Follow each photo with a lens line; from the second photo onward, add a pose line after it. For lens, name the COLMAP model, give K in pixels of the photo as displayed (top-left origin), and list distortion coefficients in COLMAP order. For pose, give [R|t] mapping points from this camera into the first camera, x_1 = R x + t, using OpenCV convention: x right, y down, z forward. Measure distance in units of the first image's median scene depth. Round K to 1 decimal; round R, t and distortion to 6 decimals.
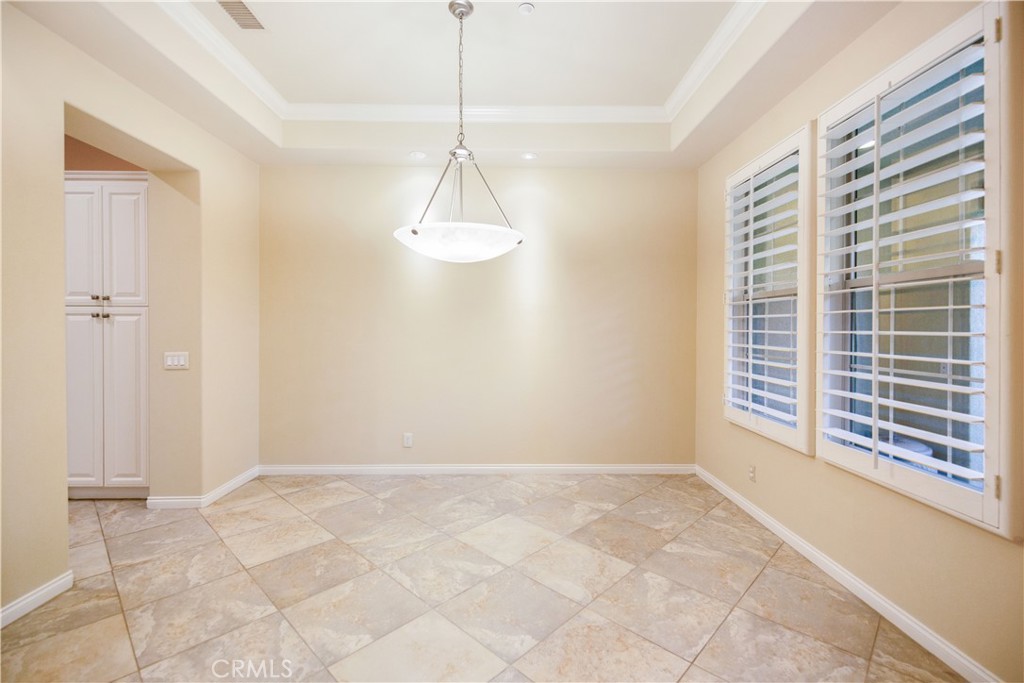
lens RADIAL K [[442.9, 0, 511.0], [0, 442.9, 331.2], [0, 0, 1]] dist [0.011353, -0.008908]
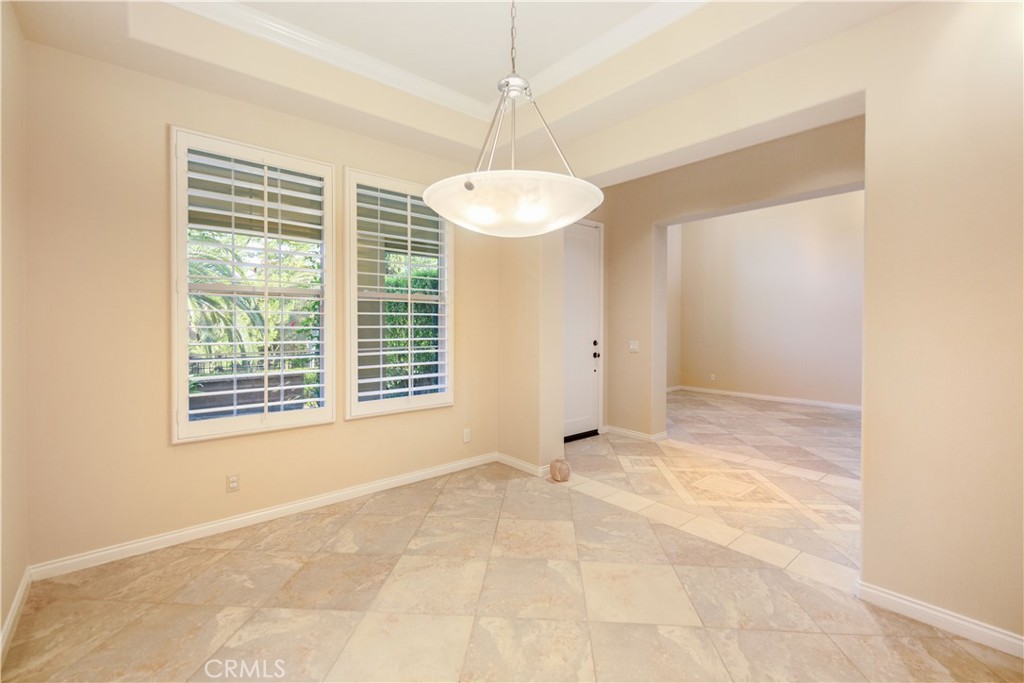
lens RADIAL K [[442.9, 0, 511.2], [0, 442.9, 340.4], [0, 0, 1]] dist [0.011353, -0.008908]
pose [[-0.635286, -0.034415, 0.771510, -0.636935], [0.005076, 0.998799, 0.048733, -0.020639], [-0.772260, 0.034876, -0.634348, 1.387270]]
